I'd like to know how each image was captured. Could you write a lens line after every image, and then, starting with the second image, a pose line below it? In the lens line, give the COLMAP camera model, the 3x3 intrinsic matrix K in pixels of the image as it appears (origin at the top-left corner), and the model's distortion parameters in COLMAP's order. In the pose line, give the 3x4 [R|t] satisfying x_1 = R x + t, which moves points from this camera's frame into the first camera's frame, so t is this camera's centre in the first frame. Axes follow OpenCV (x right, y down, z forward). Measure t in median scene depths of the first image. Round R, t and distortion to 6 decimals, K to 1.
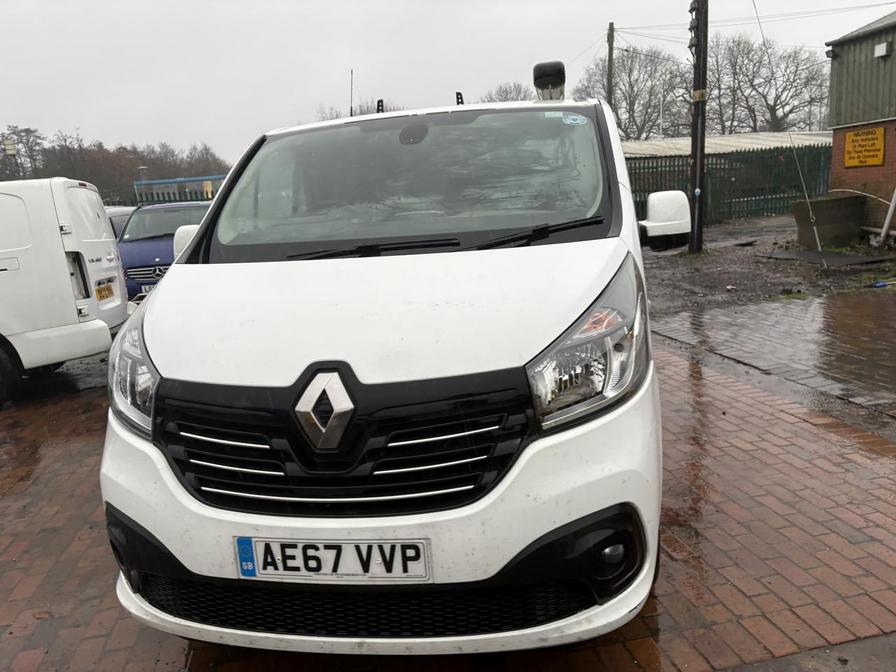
lens RADIAL K [[681.8, 0, 451.7], [0, 681.8, 335.0], [0, 0, 1]] dist [0.011986, -0.005707]
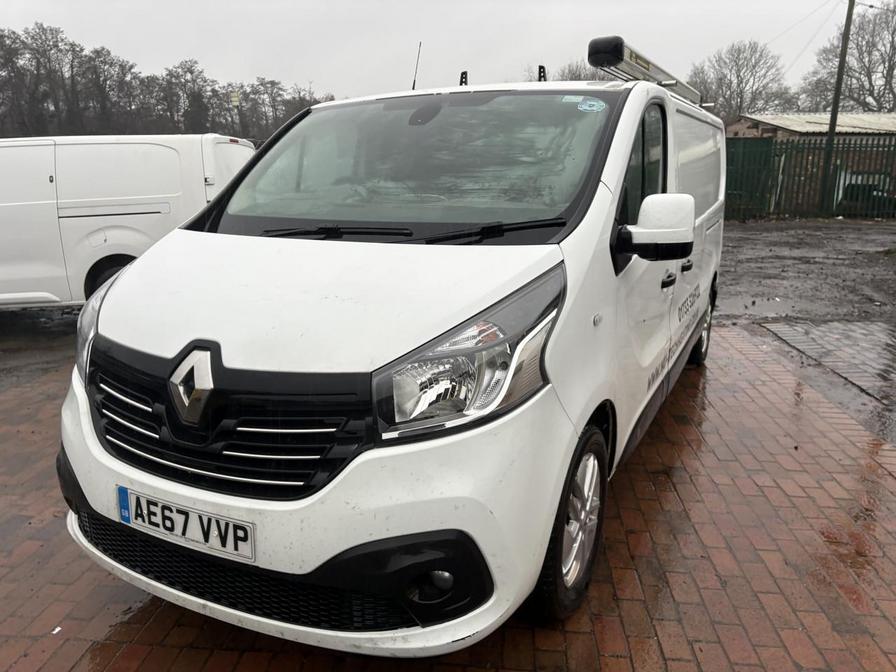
lens RADIAL K [[681.8, 0, 451.7], [0, 681.8, 335.0], [0, 0, 1]] dist [0.011986, -0.005707]
pose [[0.948687, 0.132183, -0.287265, 0.474913], [-0.115843, 0.990564, 0.073231, -0.089778], [0.294234, -0.036195, 0.955048, 0.100983]]
